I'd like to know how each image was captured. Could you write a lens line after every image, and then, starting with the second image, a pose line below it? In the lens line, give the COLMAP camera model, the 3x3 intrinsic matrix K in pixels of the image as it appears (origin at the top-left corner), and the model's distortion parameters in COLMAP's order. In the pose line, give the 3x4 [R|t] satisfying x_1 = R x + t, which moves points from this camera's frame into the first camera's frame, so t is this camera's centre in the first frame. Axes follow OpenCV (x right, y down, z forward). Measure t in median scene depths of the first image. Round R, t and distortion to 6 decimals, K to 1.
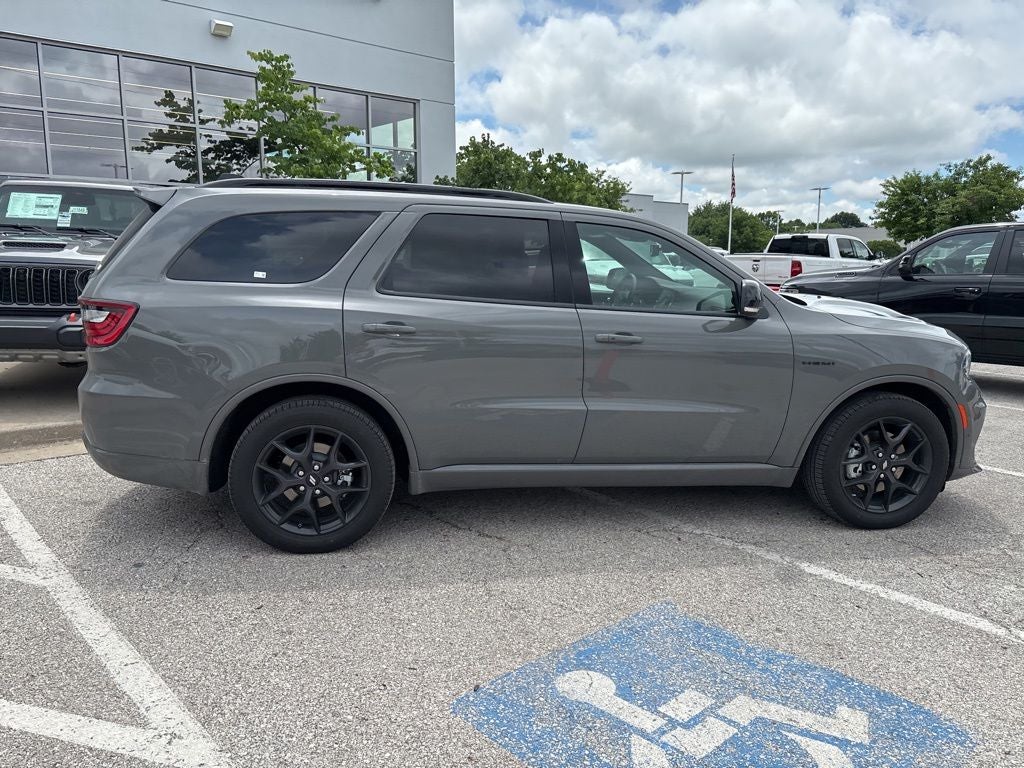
lens RADIAL K [[775.5, 0, 510.8], [0, 775.5, 384.2], [0, 0, 1]] dist [0.051107, -0.060537]
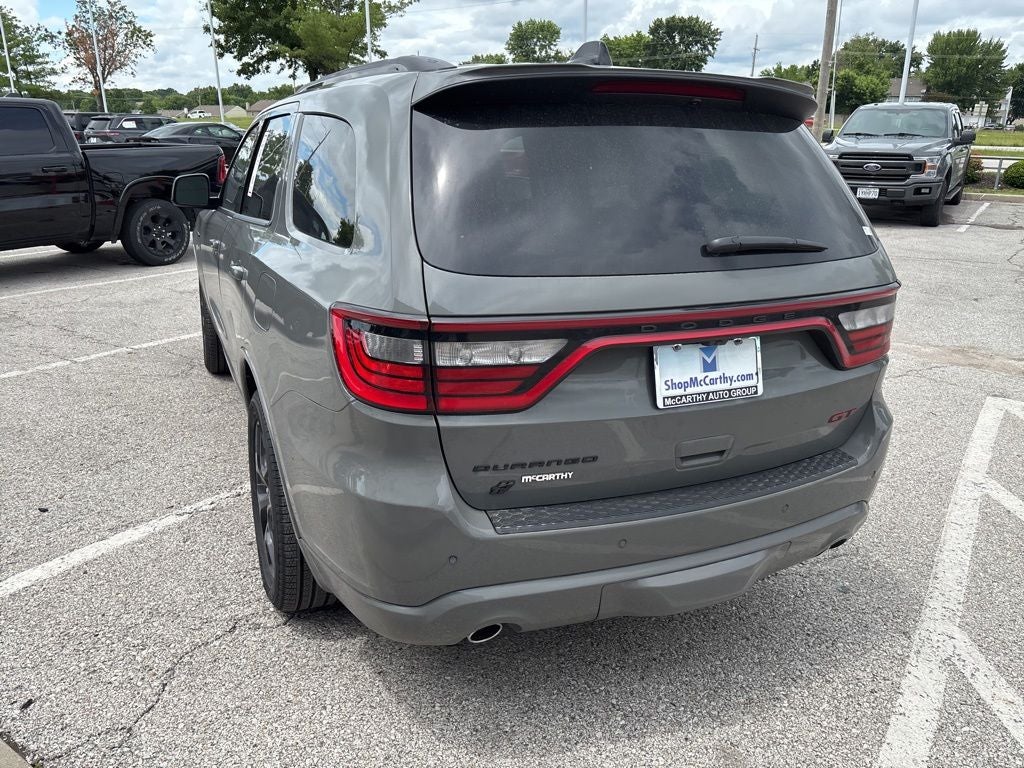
lens RADIAL K [[775.5, 0, 508.8], [0, 775.5, 381.3], [0, 0, 1]] dist [0.051107, -0.060537]
pose [[-0.238520, -0.315884, 0.918328, -0.985764], [0.147422, 0.922884, 0.355741, -0.280484], [-0.959883, 0.220233, -0.173558, 1.318292]]
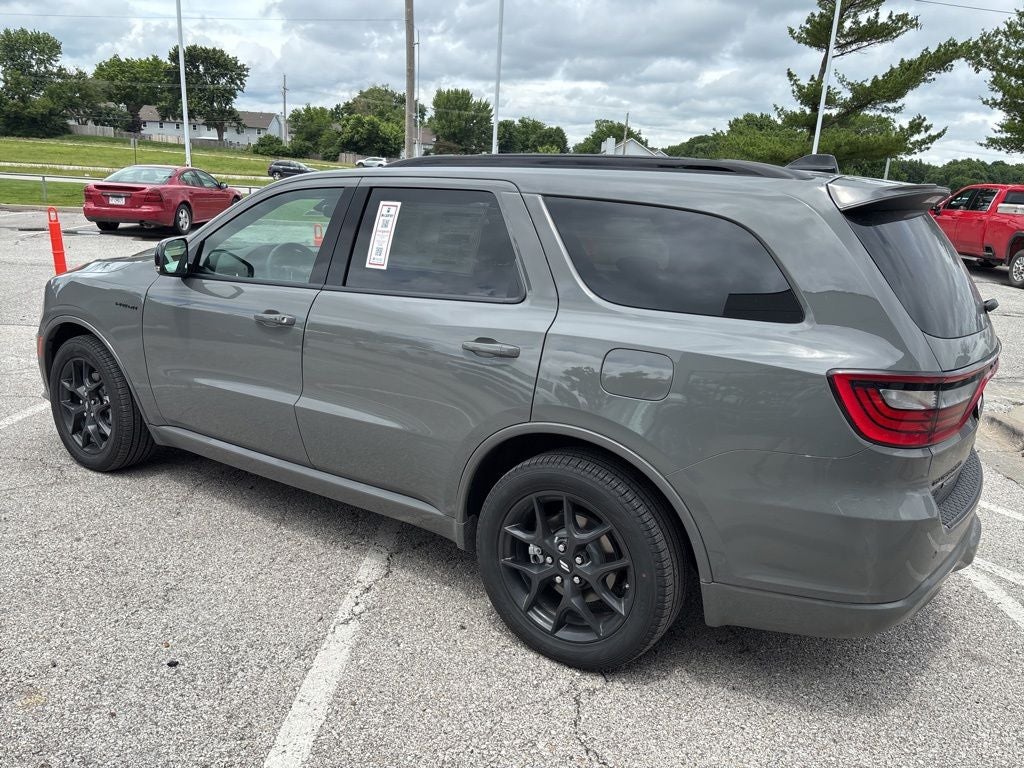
lens RADIAL K [[775.5, 0, 509.9], [0, 775.5, 379.8], [0, 0, 1]] dist [0.051107, -0.060537]
pose [[-0.723593, -0.223428, 0.653065, -0.719403], [0.051744, 0.925938, 0.374115, -0.394970], [-0.688285, 0.304499, -0.658441, 1.877313]]
